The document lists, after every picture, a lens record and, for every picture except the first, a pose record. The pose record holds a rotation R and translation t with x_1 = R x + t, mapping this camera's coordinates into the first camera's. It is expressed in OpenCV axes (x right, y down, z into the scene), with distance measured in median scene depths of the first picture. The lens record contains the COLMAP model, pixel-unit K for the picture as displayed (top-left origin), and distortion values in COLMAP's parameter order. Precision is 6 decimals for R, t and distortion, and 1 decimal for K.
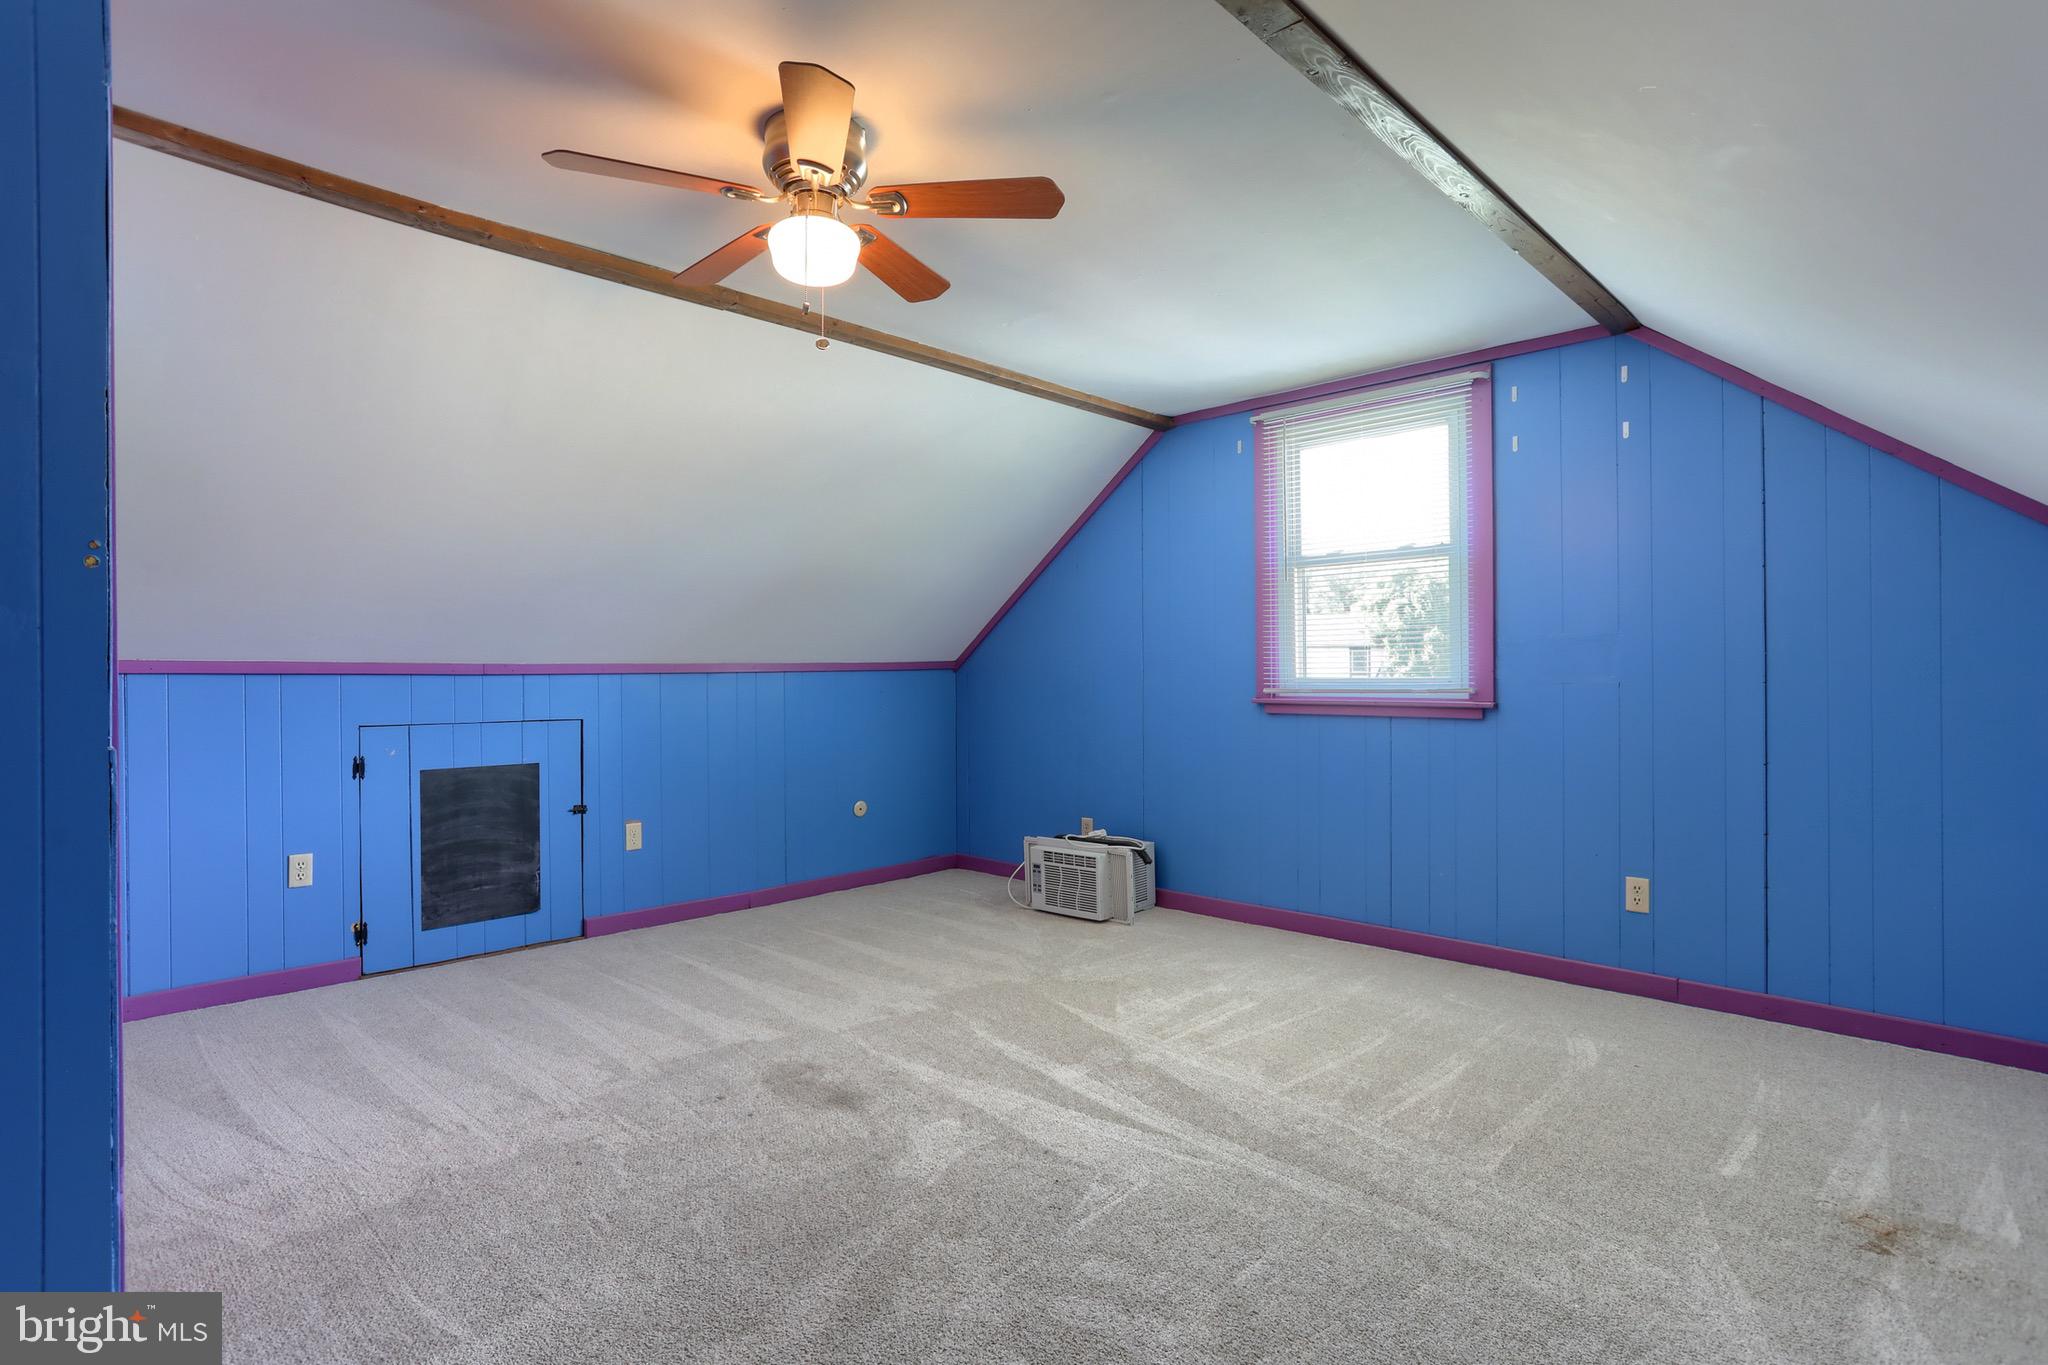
lens RADIAL K [[988.9, 0, 1030.1], [0, 988.9, 678.3], [0, 0, 1]] dist [-0.044055, 0.016789]
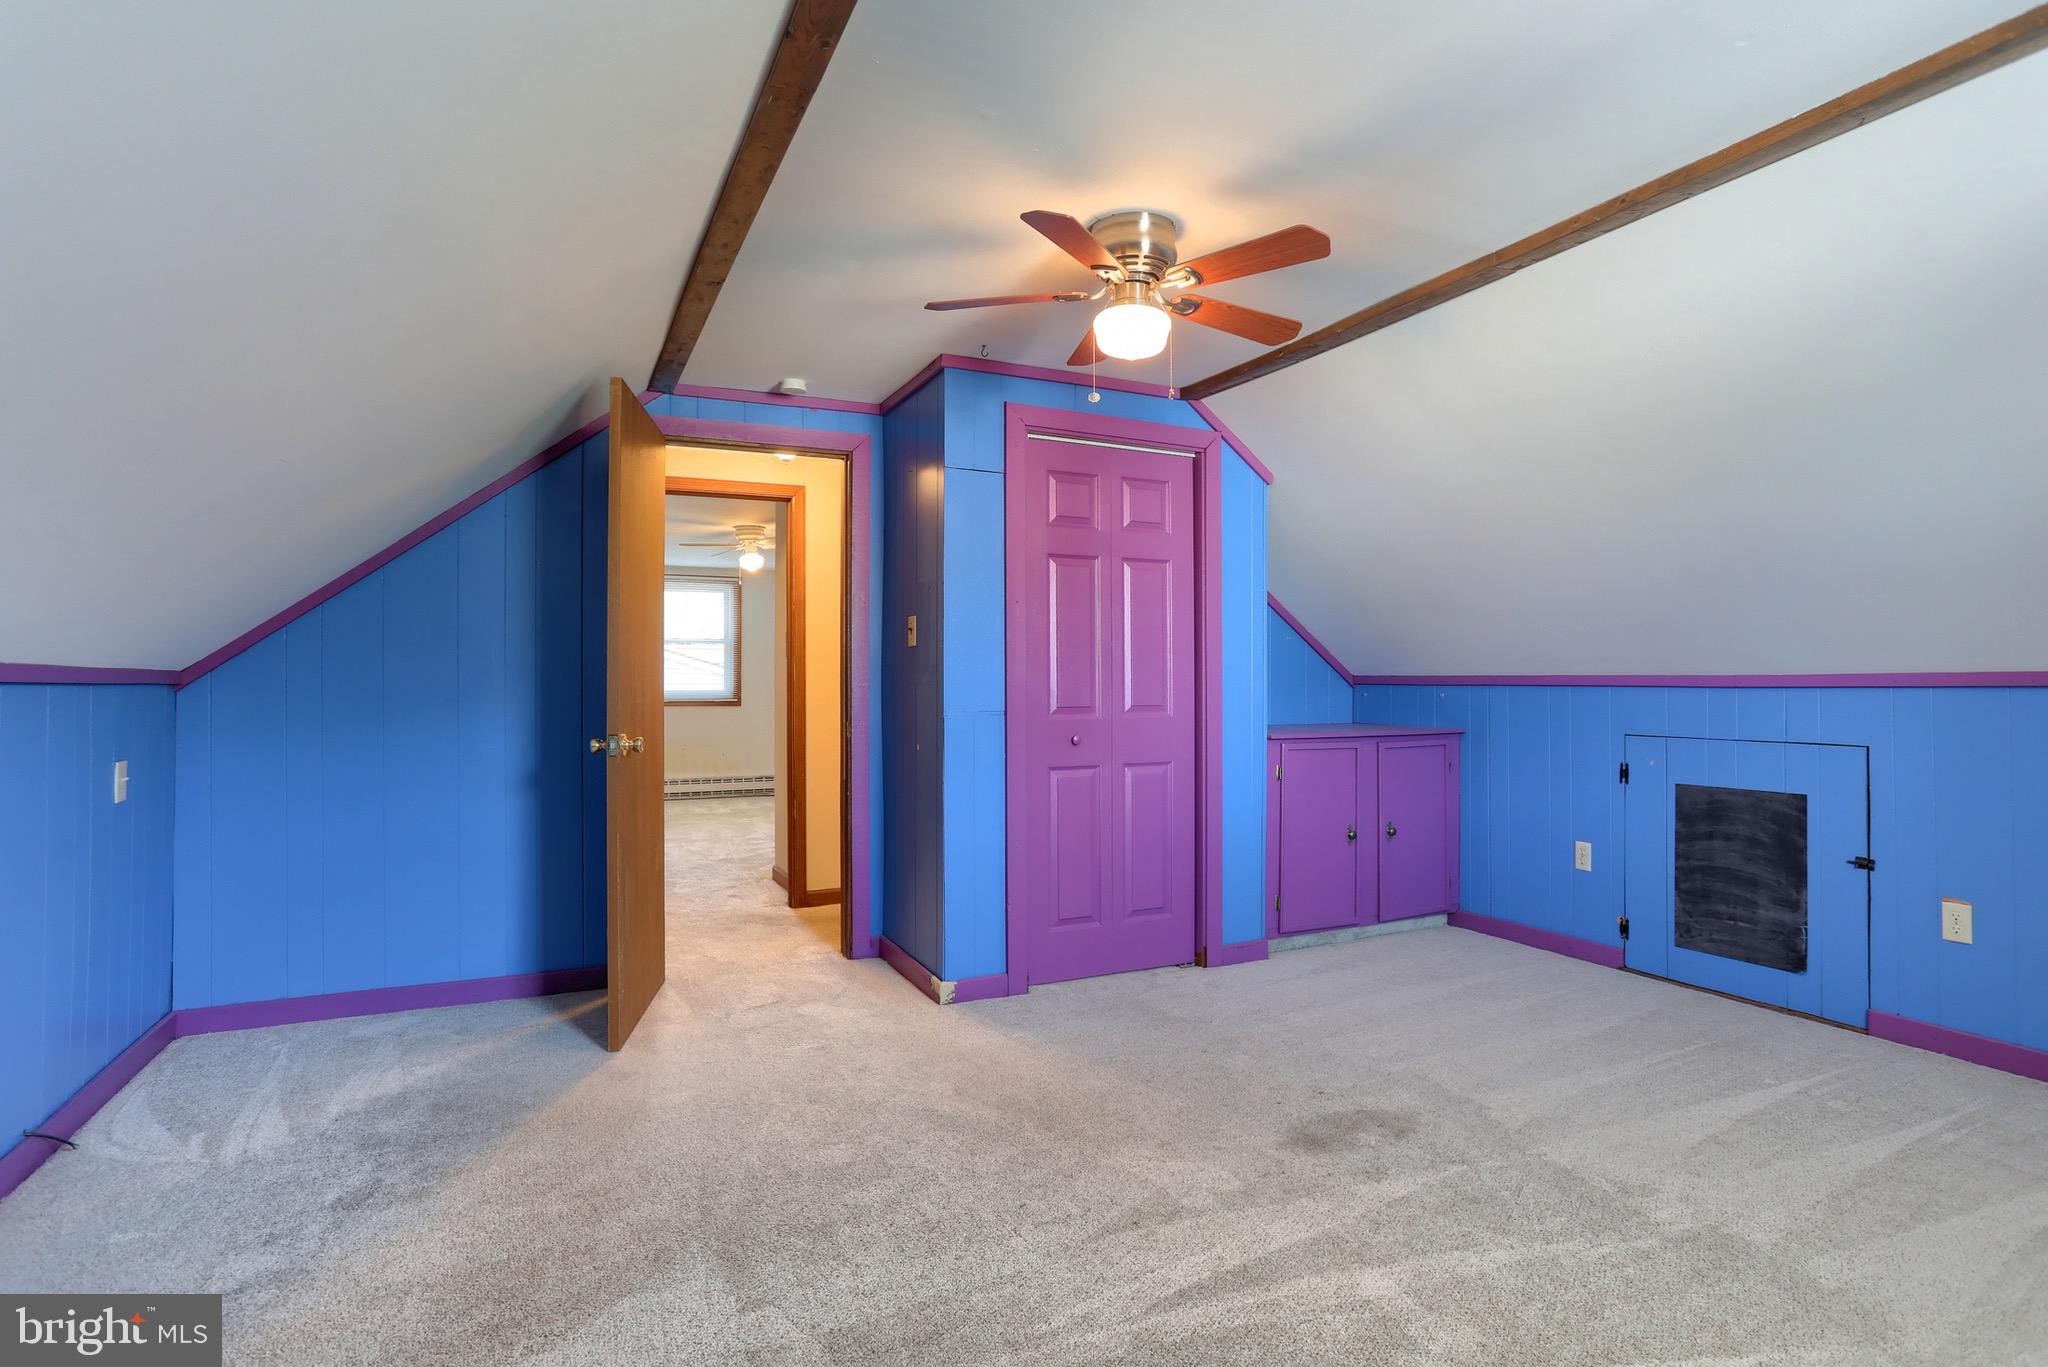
lens RADIAL K [[988.9, 0, 1025.8], [0, 988.9, 677.0], [0, 0, 1]] dist [-0.044055, 0.016789]
pose [[-0.304255, -0.002283, -0.952588, 0.505683], [-0.005425, 0.999985, -0.000664, -0.009374], [0.952575, 0.004966, -0.304263, 0.658412]]
